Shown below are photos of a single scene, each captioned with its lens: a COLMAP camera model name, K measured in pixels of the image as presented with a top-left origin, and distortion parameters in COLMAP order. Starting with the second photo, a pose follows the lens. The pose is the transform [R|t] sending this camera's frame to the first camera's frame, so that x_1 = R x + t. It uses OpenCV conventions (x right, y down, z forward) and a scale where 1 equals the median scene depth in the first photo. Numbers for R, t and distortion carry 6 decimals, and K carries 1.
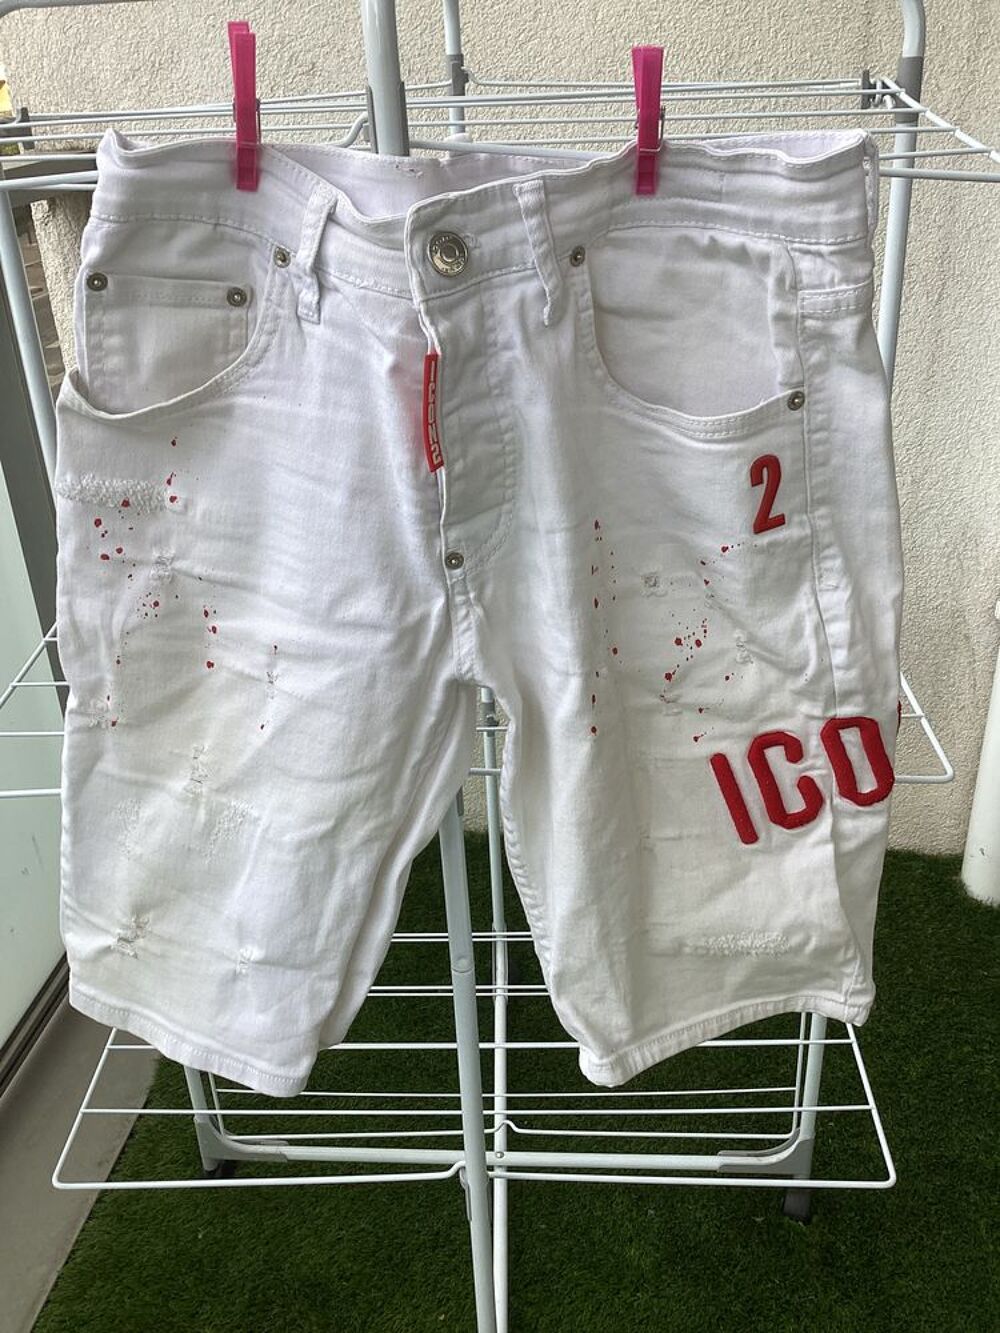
lens RADIAL K [[1152.9, 0, 481.3], [0, 1152.9, 649.2], [0, 0, 1]] dist [0.037569, -0.081897]
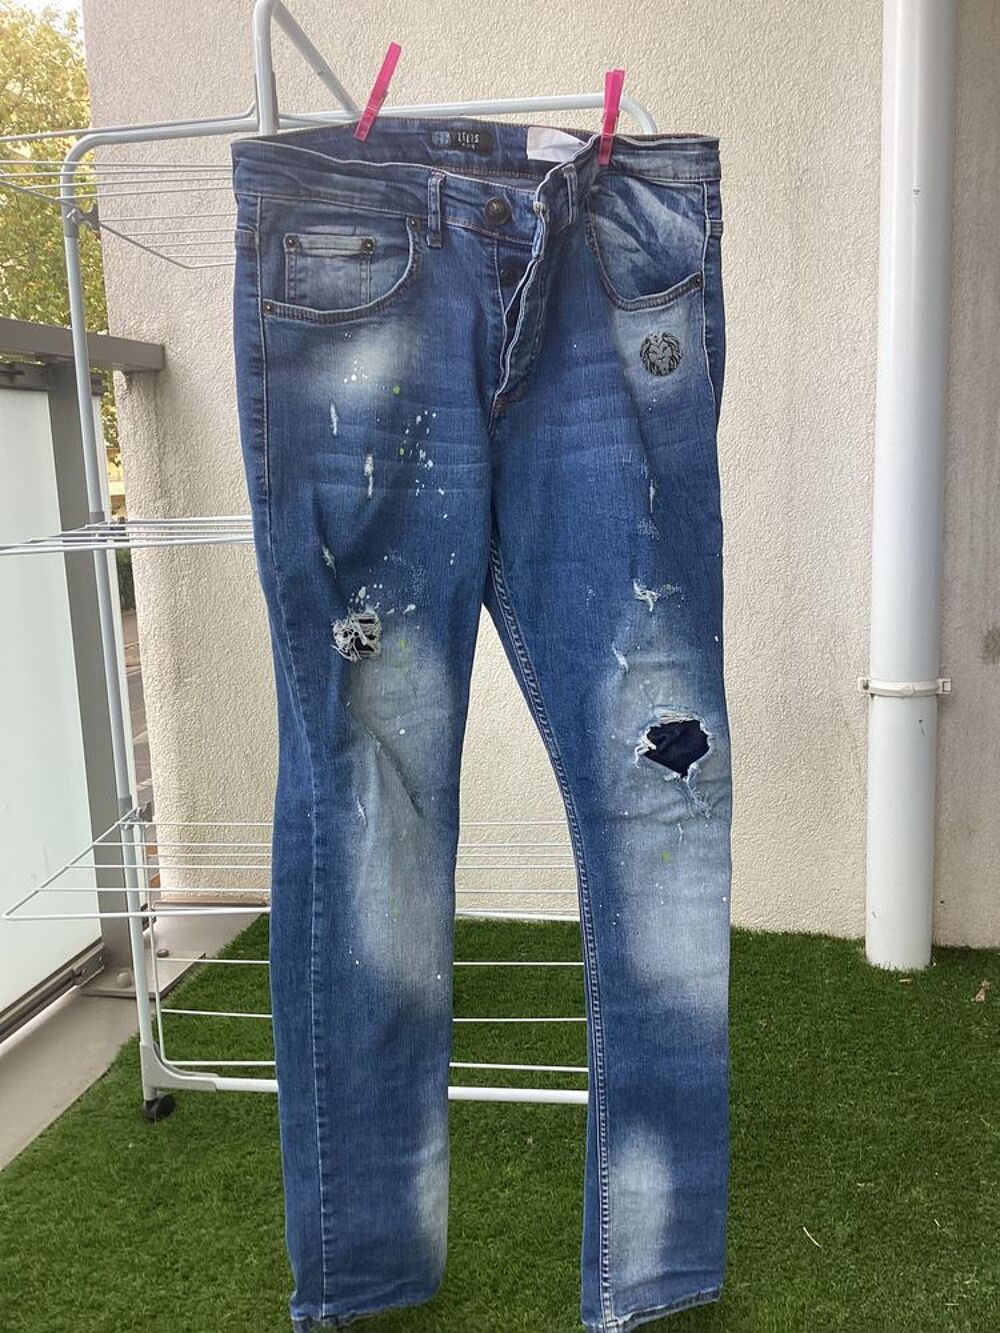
lens RADIAL K [[1152.9, 0, 485.5], [0, 1152.9, 693.5], [0, 0, 1]] dist [0.037569, -0.081897]
pose [[0.997263, 0.021254, -0.070818, 0.174756], [-0.040779, 0.957056, -0.287020, 0.396463], [0.061677, 0.289122, 0.955303, -0.189373]]
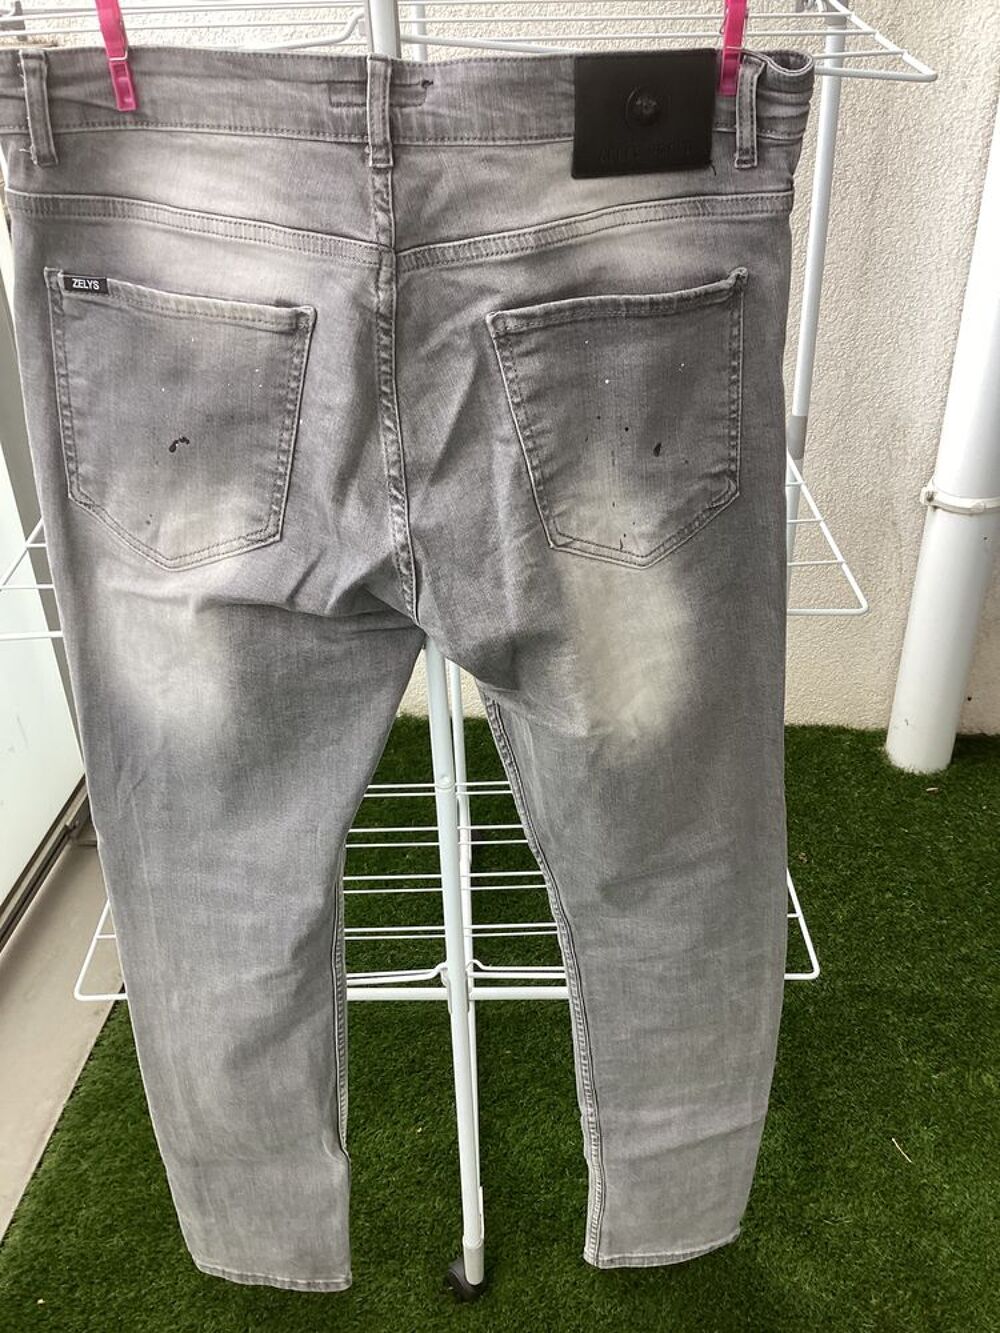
lens RADIAL K [[1152.9, 0, 479.0], [0, 1152.9, 643.4], [0, 0, 1]] dist [0.037569, -0.081897]
pose [[0.998854, -0.011762, 0.046402, -0.020098], [0.008690, 0.997792, 0.065852, 0.034363], [-0.047074, -0.065374, 0.996750, -0.072809]]
